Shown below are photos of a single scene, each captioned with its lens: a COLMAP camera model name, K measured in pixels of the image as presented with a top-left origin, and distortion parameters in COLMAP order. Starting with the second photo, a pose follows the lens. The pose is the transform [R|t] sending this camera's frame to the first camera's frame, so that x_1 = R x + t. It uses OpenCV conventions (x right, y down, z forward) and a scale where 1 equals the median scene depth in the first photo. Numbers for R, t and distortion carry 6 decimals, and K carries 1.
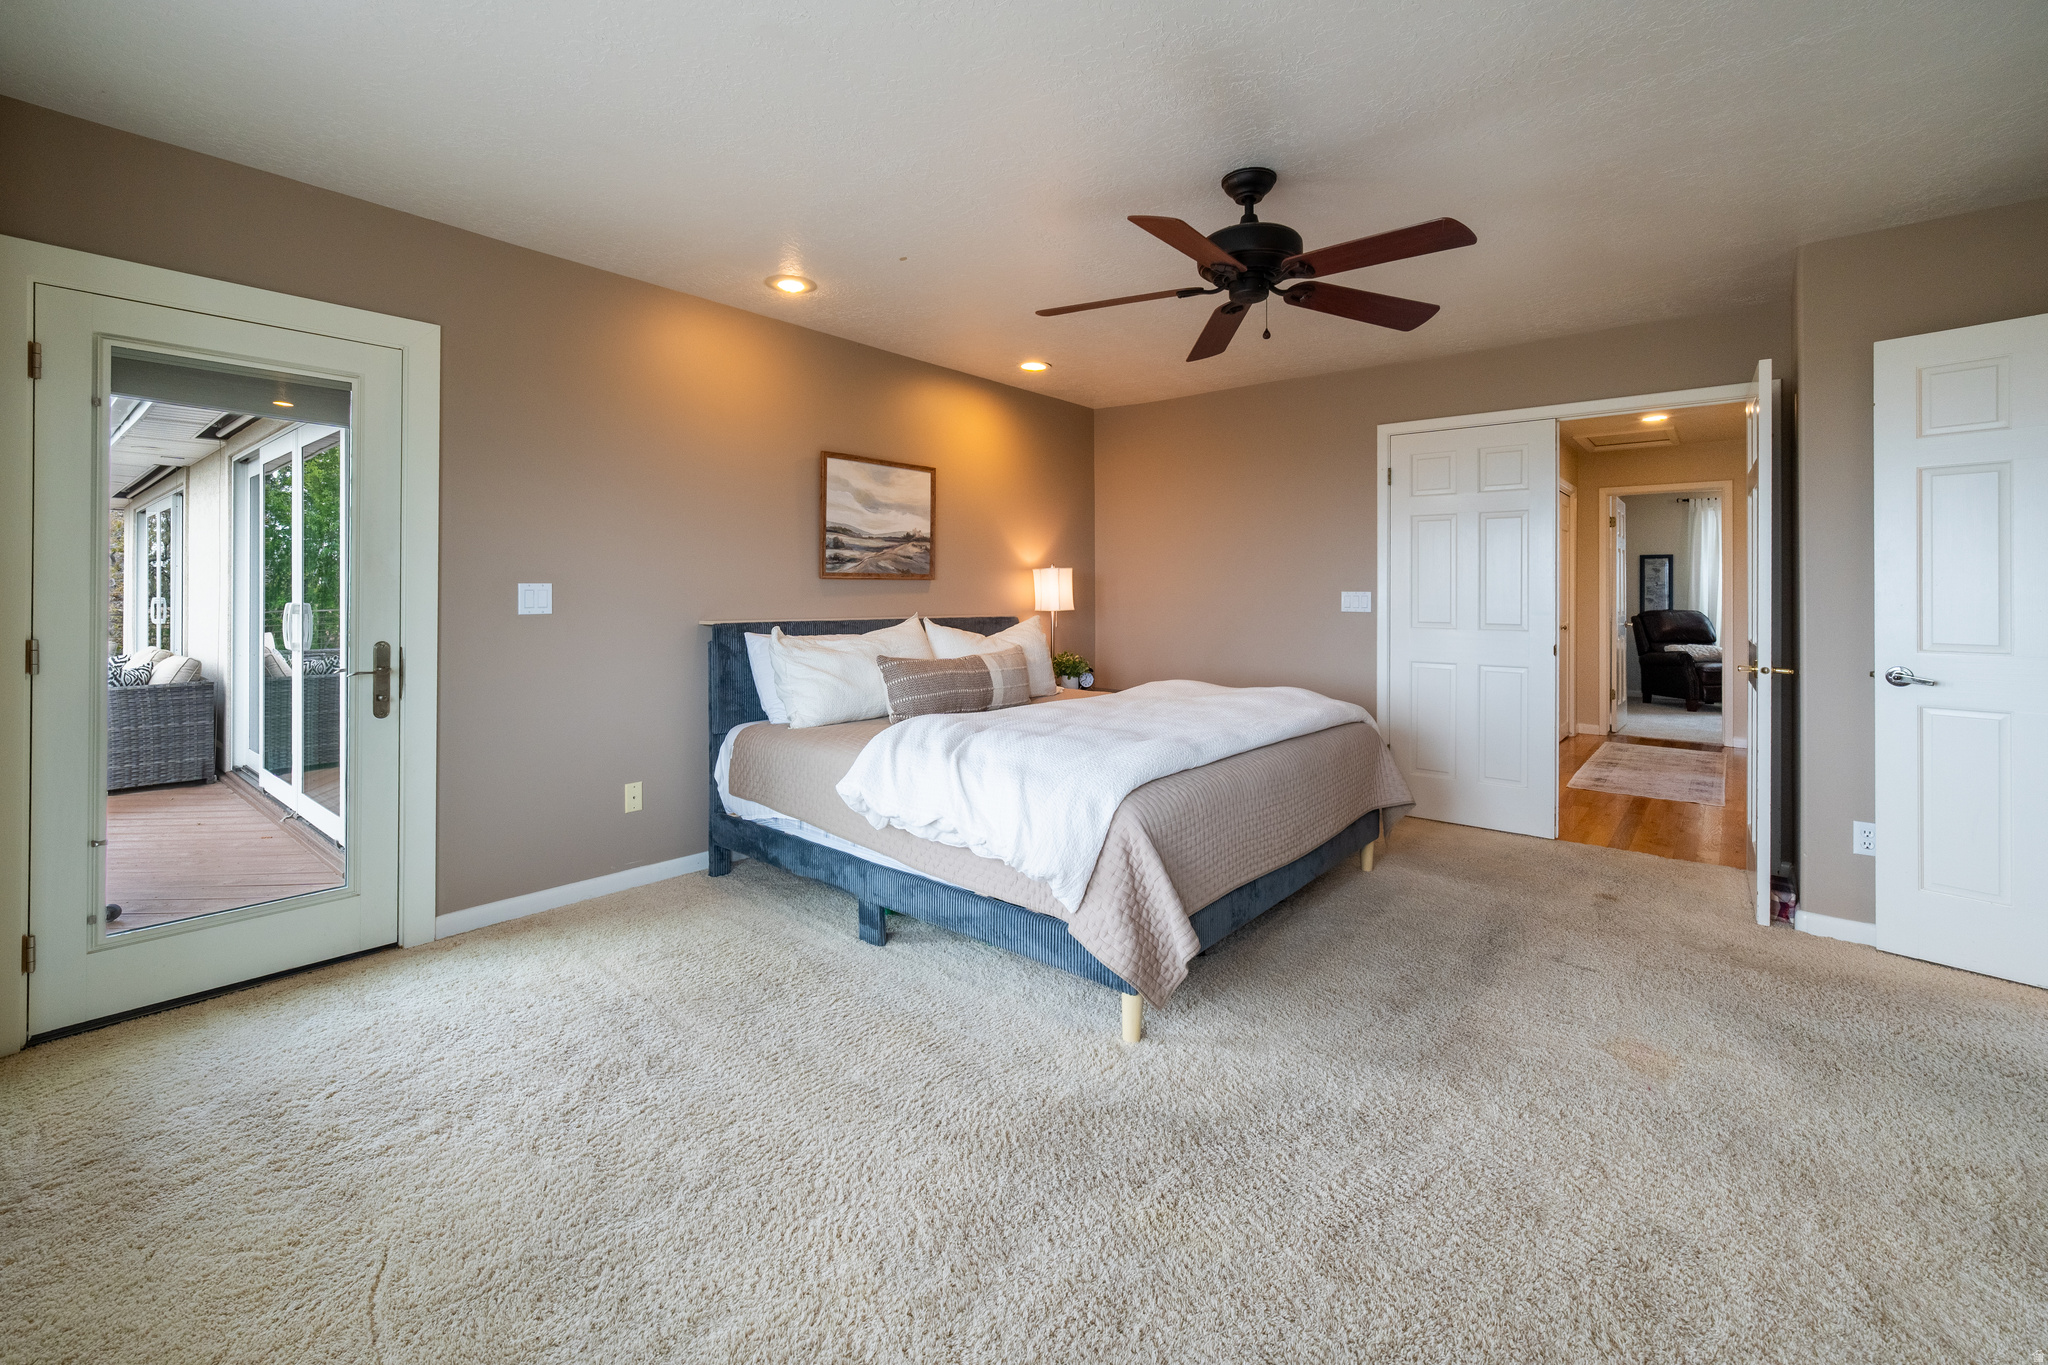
lens RADIAL K [[864.1, 0, 1017.9], [0, 864.1, 590.1], [0, 0, 1]] dist [0.000175, 0.000073]
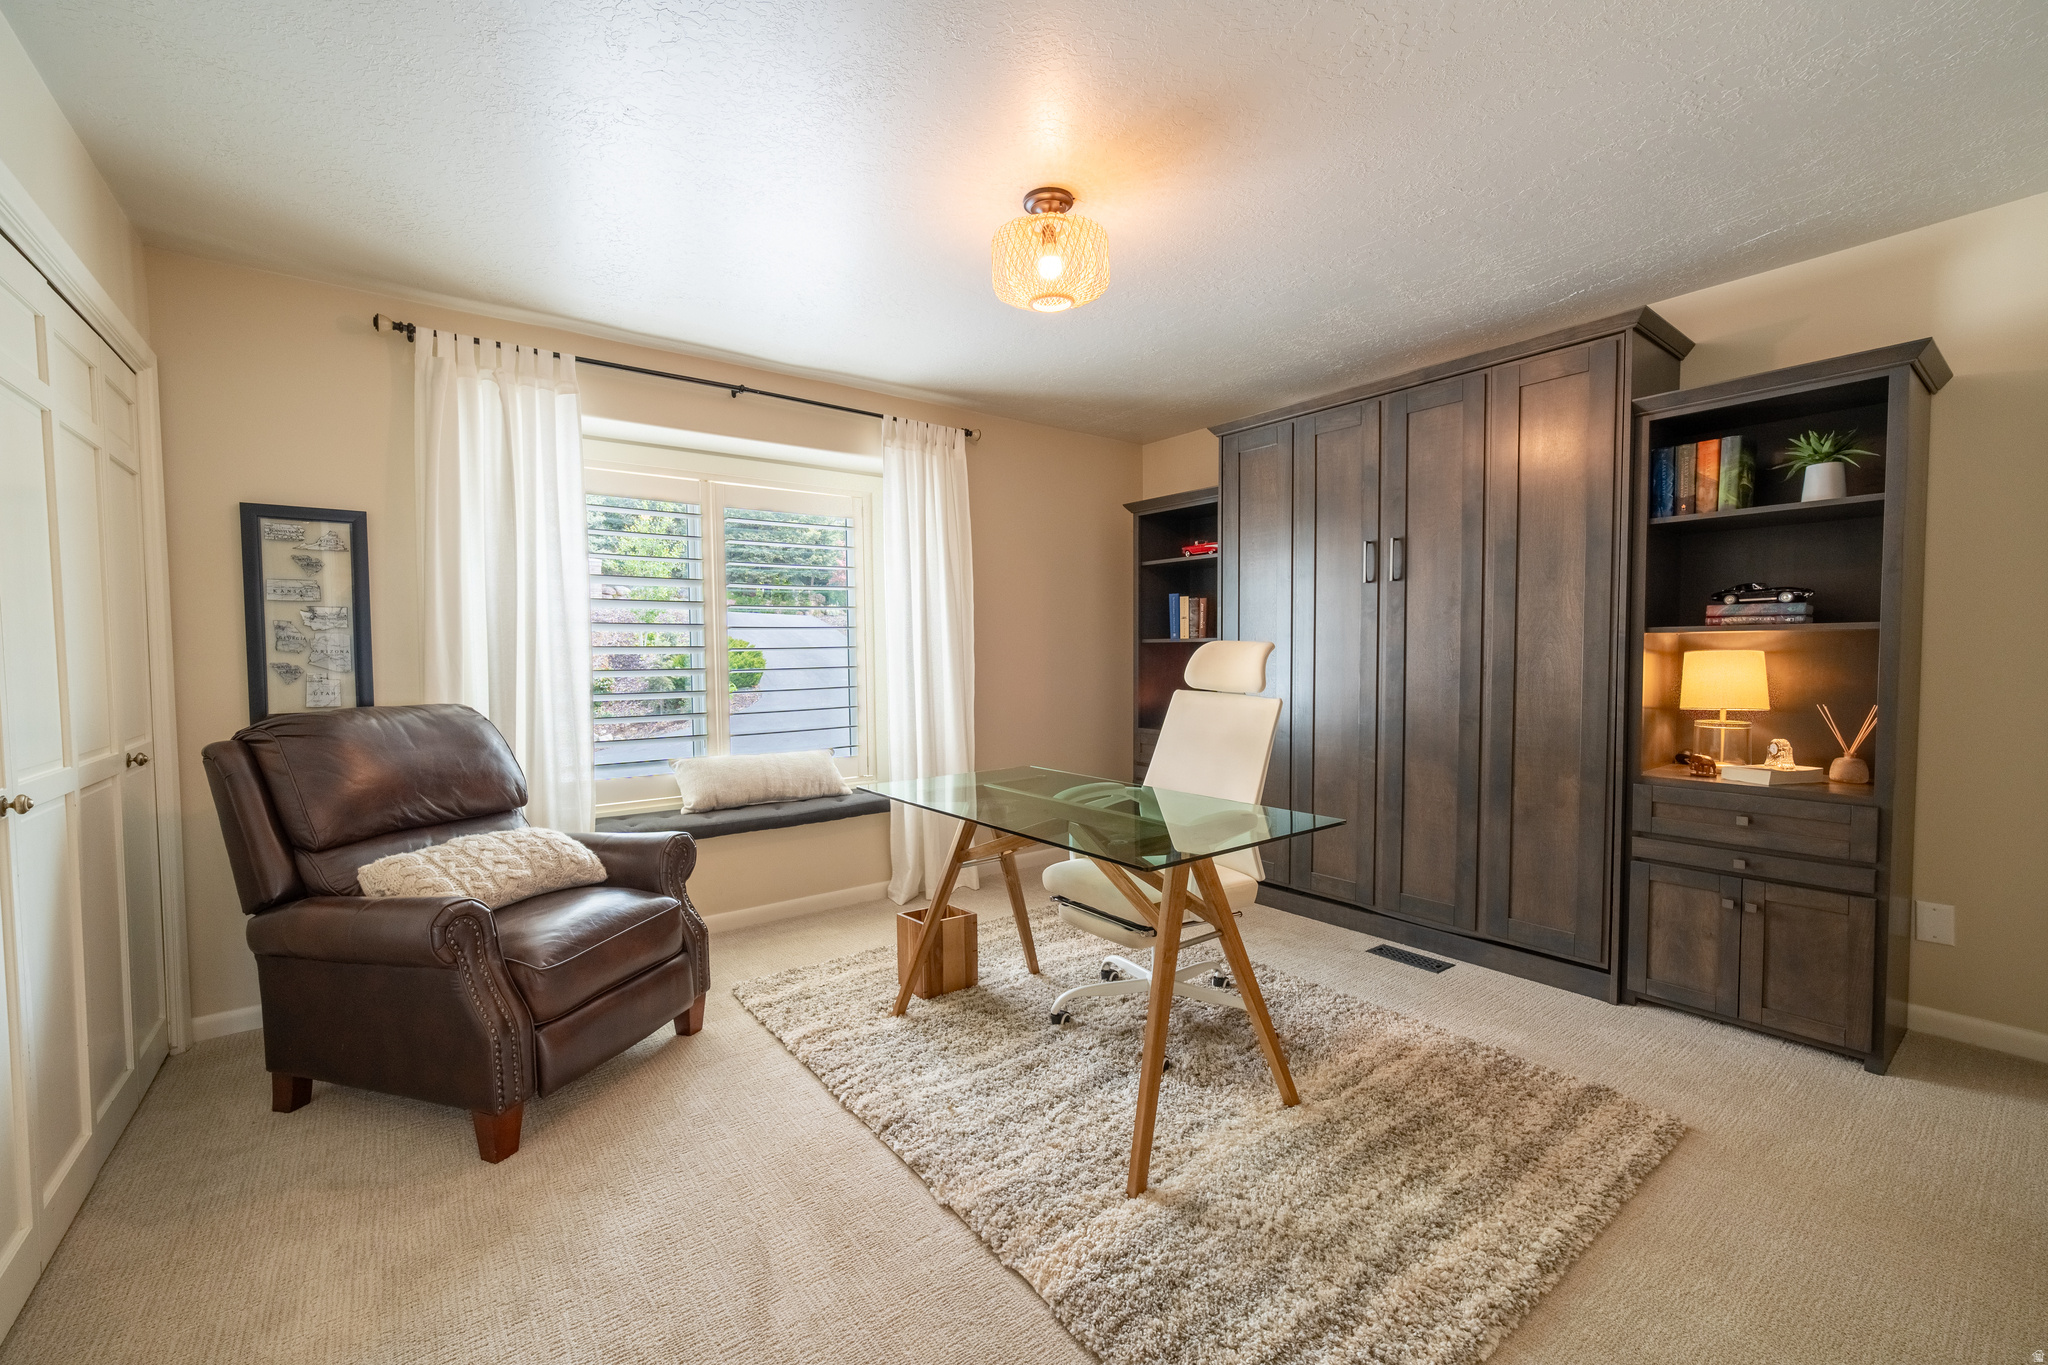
lens RADIAL K [[817.0, 0, 1008.5], [0, 817.0, 677.8], [0, 0, 1]] dist [-0.000864, -0.000031]
pose [[0.217204, -0.043351, 0.975163, 0.527918], [0.004373, 0.999047, 0.043439, 0.003021], [-0.976116, -0.005171, 0.217187, 0.719833]]
